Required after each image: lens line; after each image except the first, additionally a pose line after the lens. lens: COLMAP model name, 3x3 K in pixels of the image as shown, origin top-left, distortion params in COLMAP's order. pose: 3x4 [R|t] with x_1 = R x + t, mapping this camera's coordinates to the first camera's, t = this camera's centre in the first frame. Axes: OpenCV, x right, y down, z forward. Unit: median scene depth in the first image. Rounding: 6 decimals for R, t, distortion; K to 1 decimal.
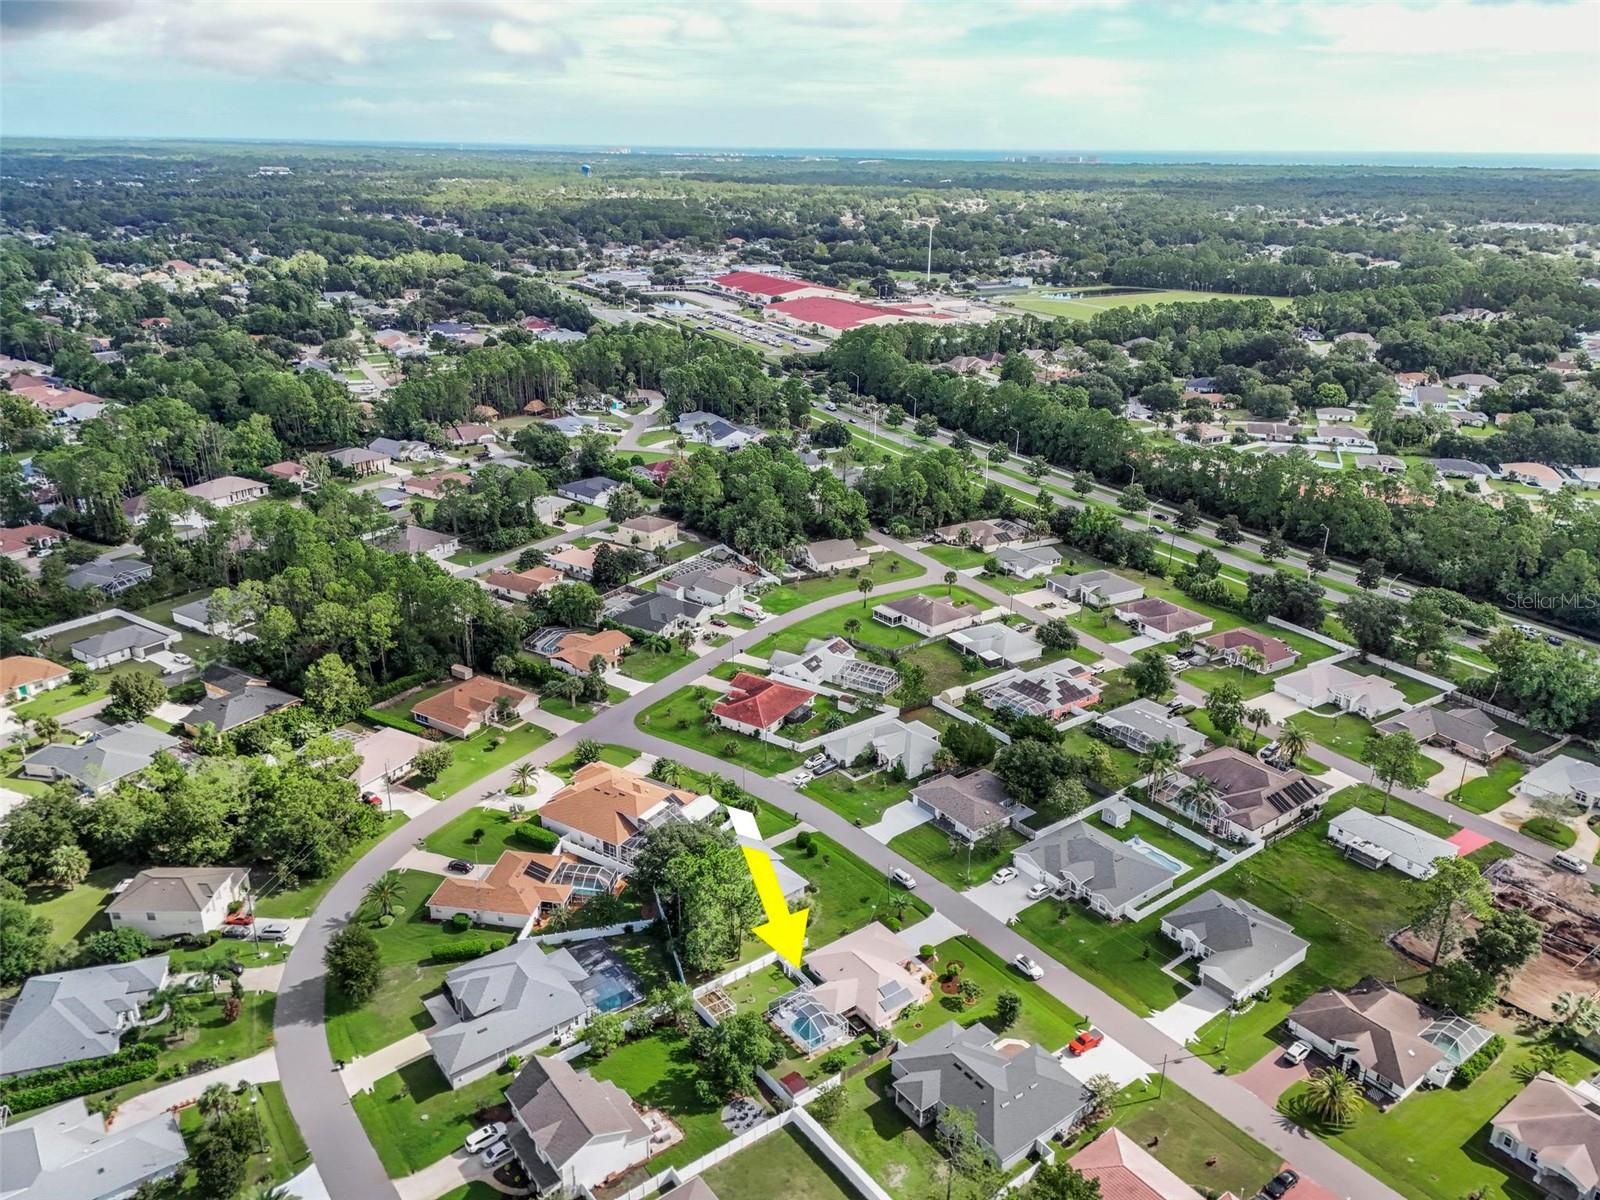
lens RADIAL K [[1173.9, 0, 800.0], [0, 1173.9, 600.0], [0, 0, 1]] dist [0.088744, -0.082815]
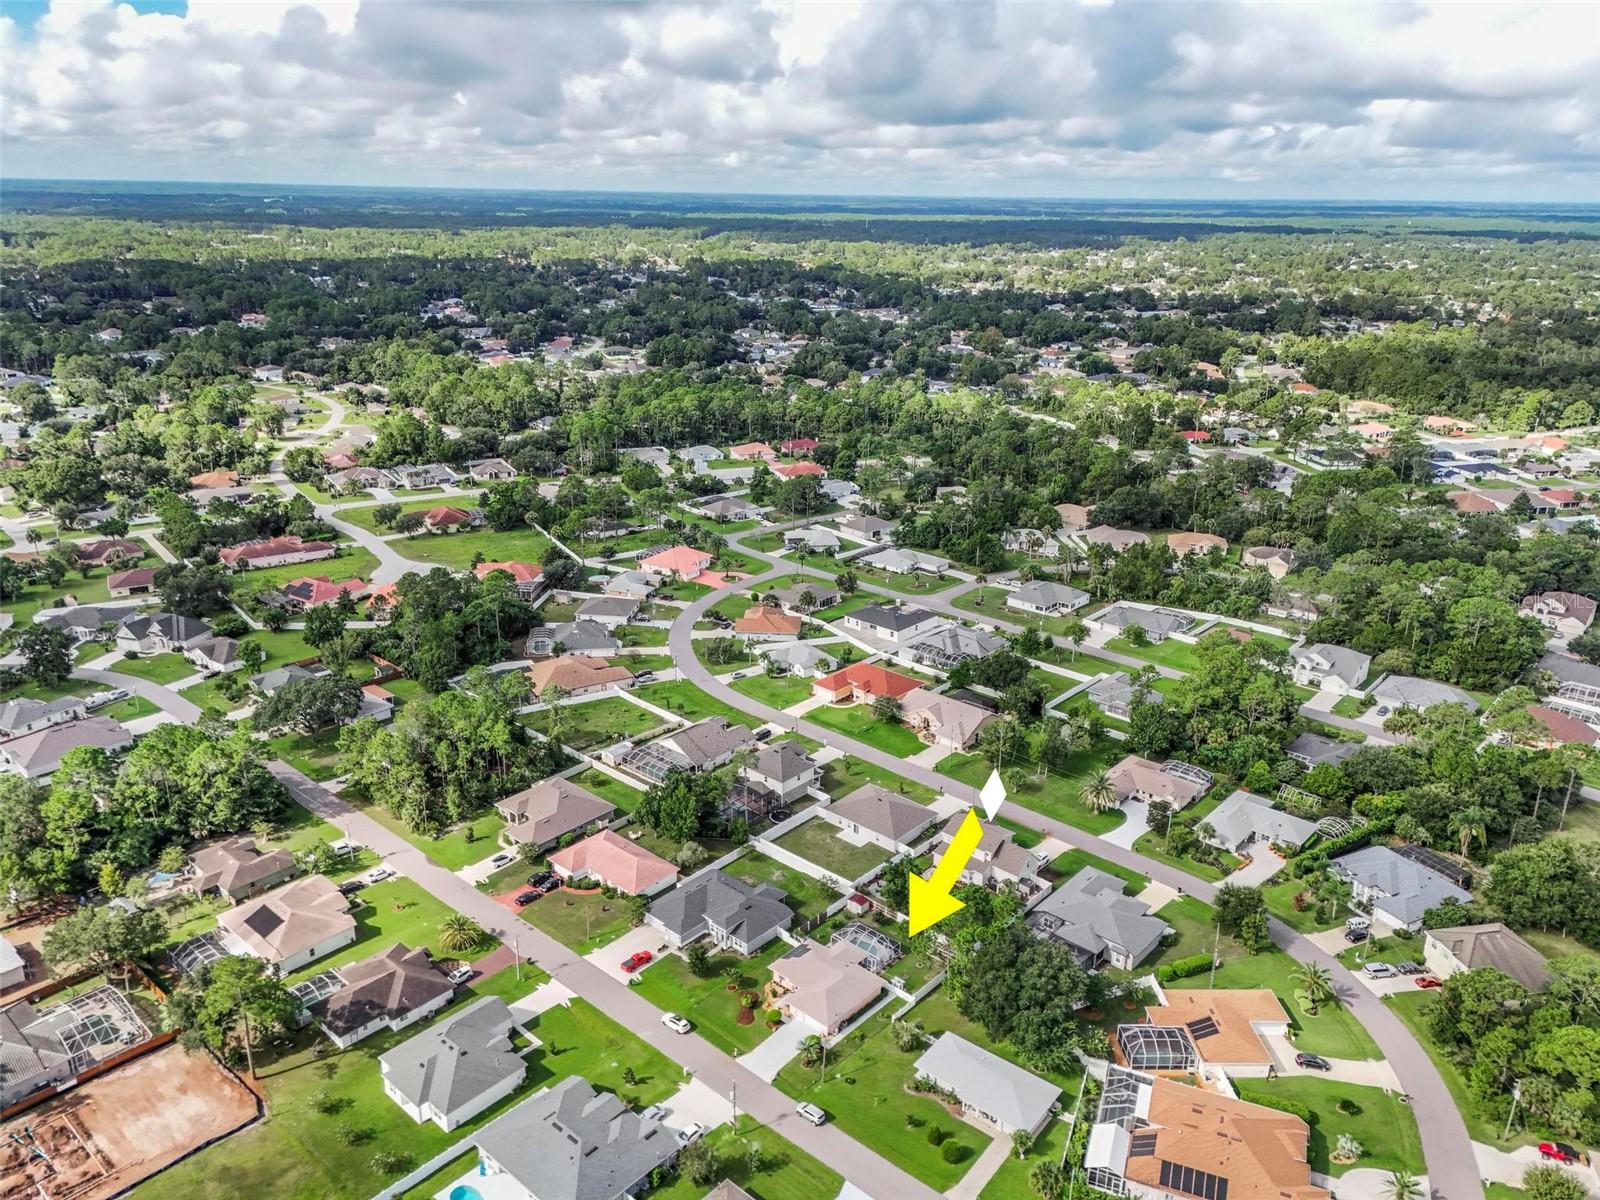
lens RADIAL K [[1173.9, 0, 800.0], [0, 1173.9, 600.0], [0, 0, 1]] dist [0.088744, -0.082815]
pose [[-0.980385, 0.038901, -0.193213, 0.184904], [-0.095389, 0.764209, 0.637876, -0.432721], [0.172469, 0.643795, -0.745508, 1.054946]]
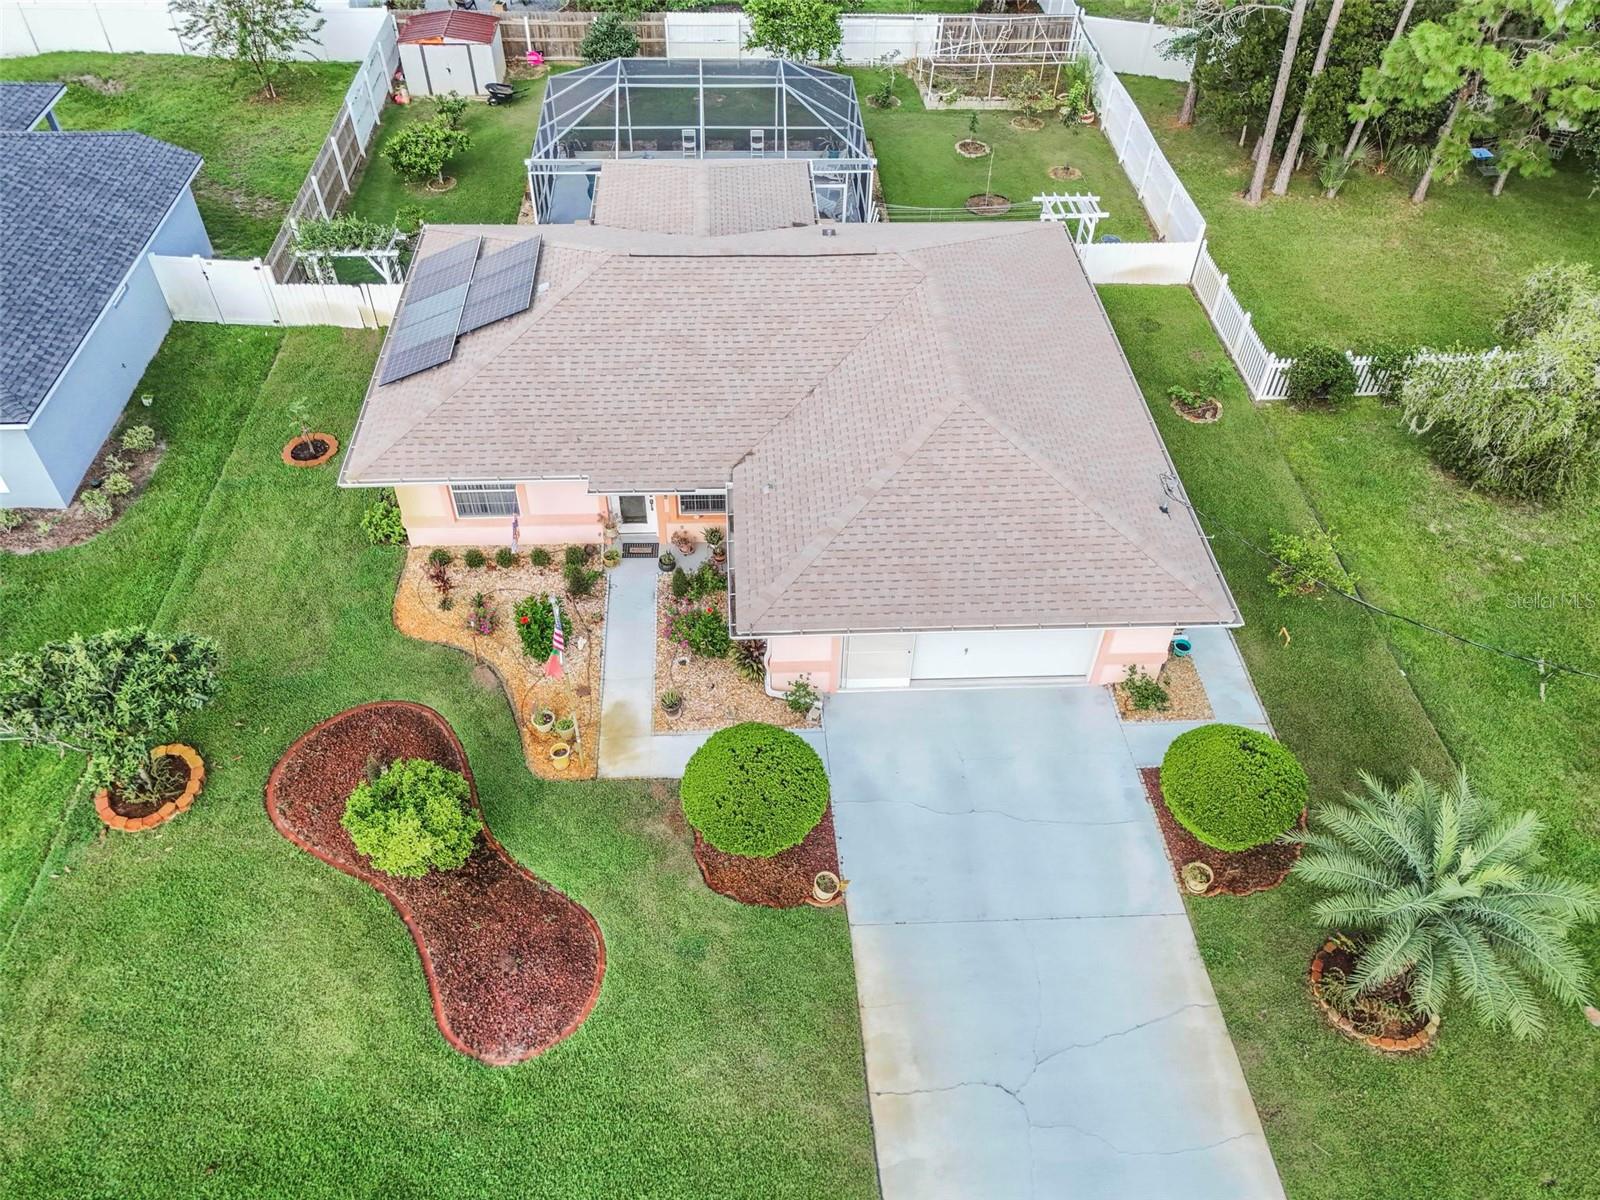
lens RADIAL K [[1173.9, 0, 800.0], [0, 1173.9, 600.0], [0, 0, 1]] dist [0.088744, -0.082815]
pose [[-0.554742, 0.570402, -0.605725, 0.111051], [-0.326888, 0.520057, 0.789104, 0.137229], [0.765118, 0.635753, -0.102040, 0.689944]]
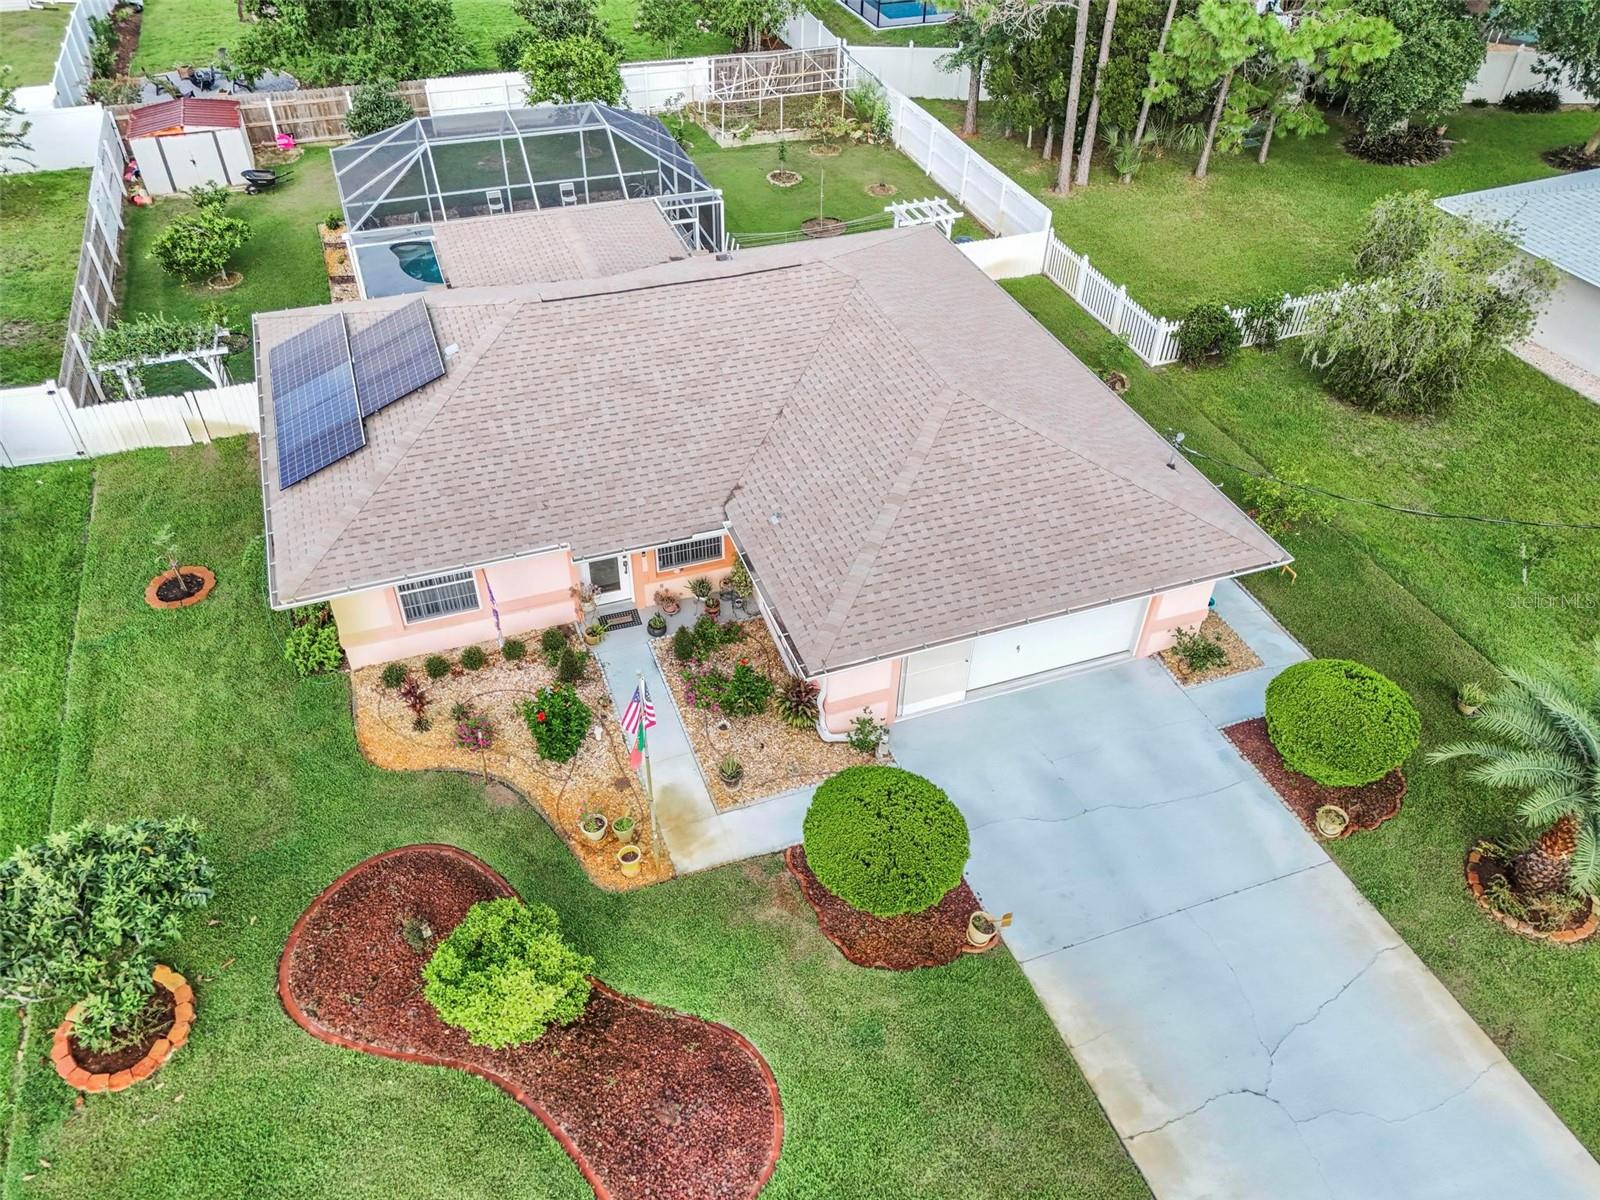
lens RADIAL K [[1173.9, 0, 800.0], [0, 1173.9, 600.0], [0, 0, 1]] dist [0.088744, -0.082815]
pose [[-0.285277, 0.614585, -0.735461, 0.116020], [-0.369065, 0.637737, 0.676079, 0.152090], [0.884538, 0.464303, 0.044890, 0.674220]]
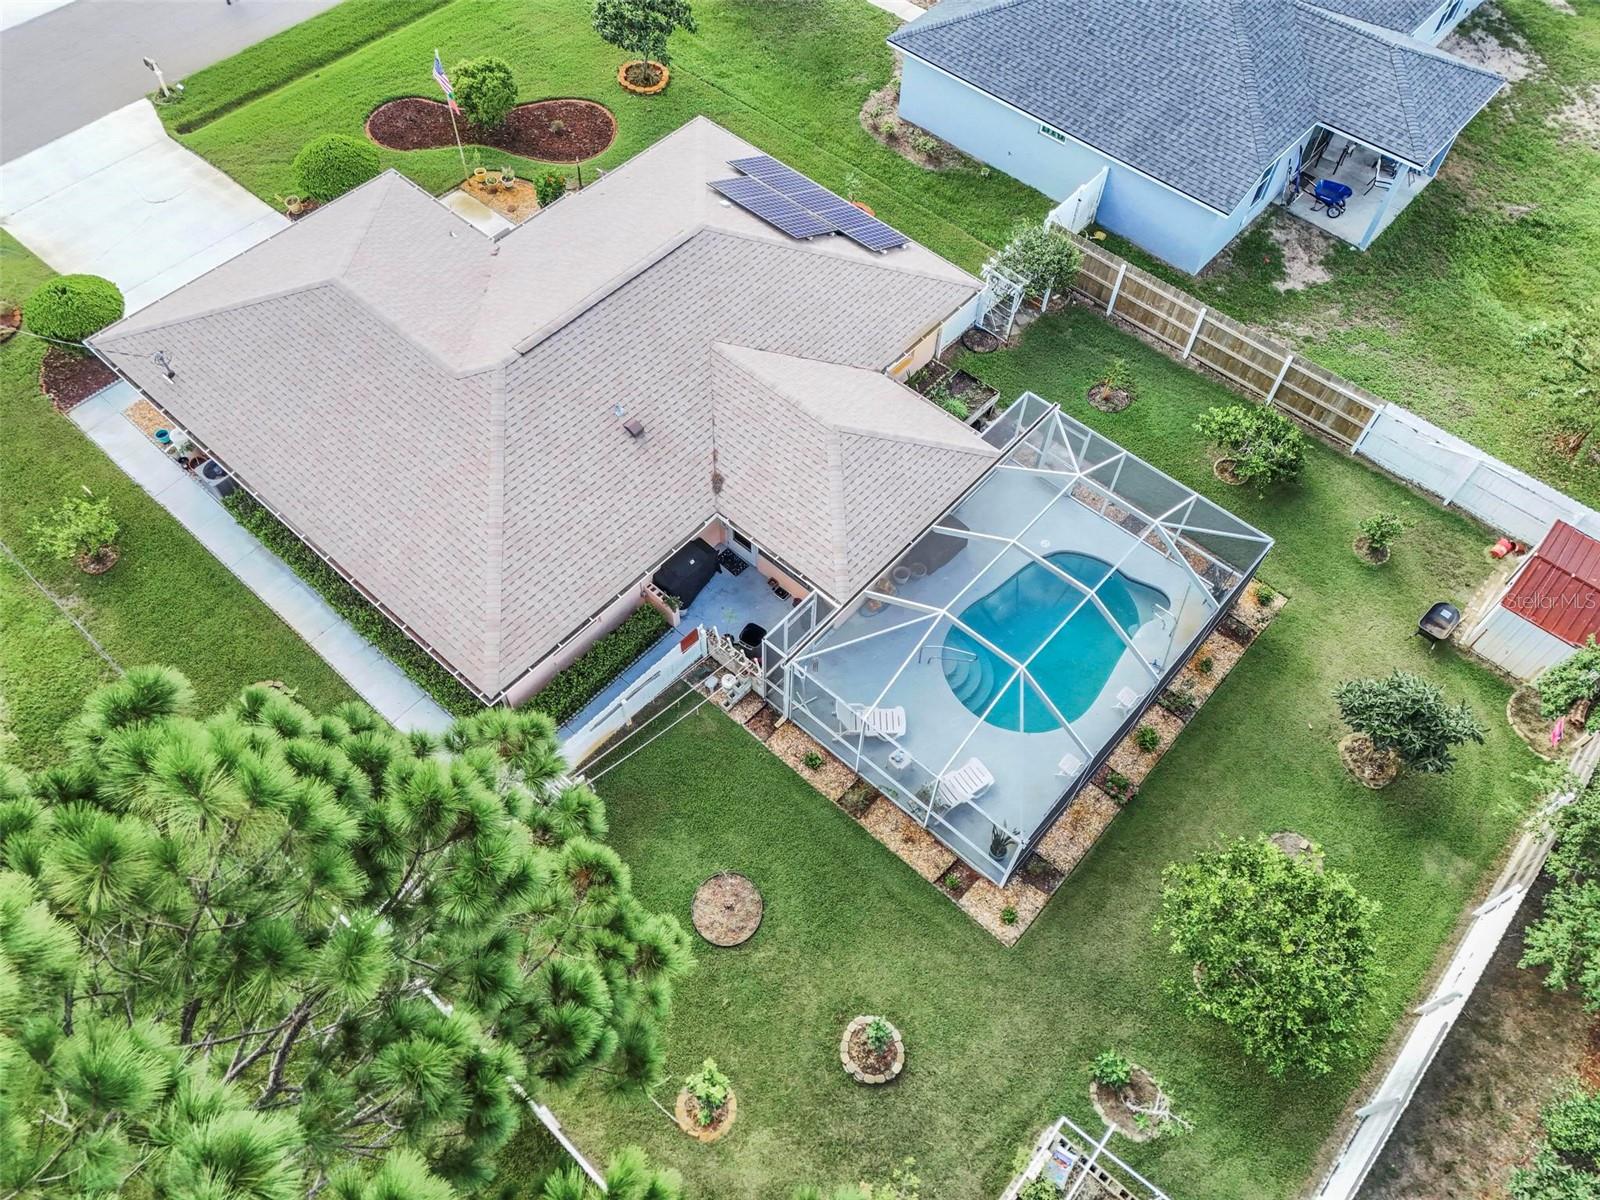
lens RADIAL K [[1173.9, 0, 800.0], [0, 1173.9, 600.0], [0, 0, 1]] dist [0.088744, -0.082815]
pose [[-0.194204, -0.828994, 0.524456, -0.044527], [0.331625, 0.447675, 0.830429, 0.132596], [-0.923206, 0.335195, 0.187975, 0.631824]]
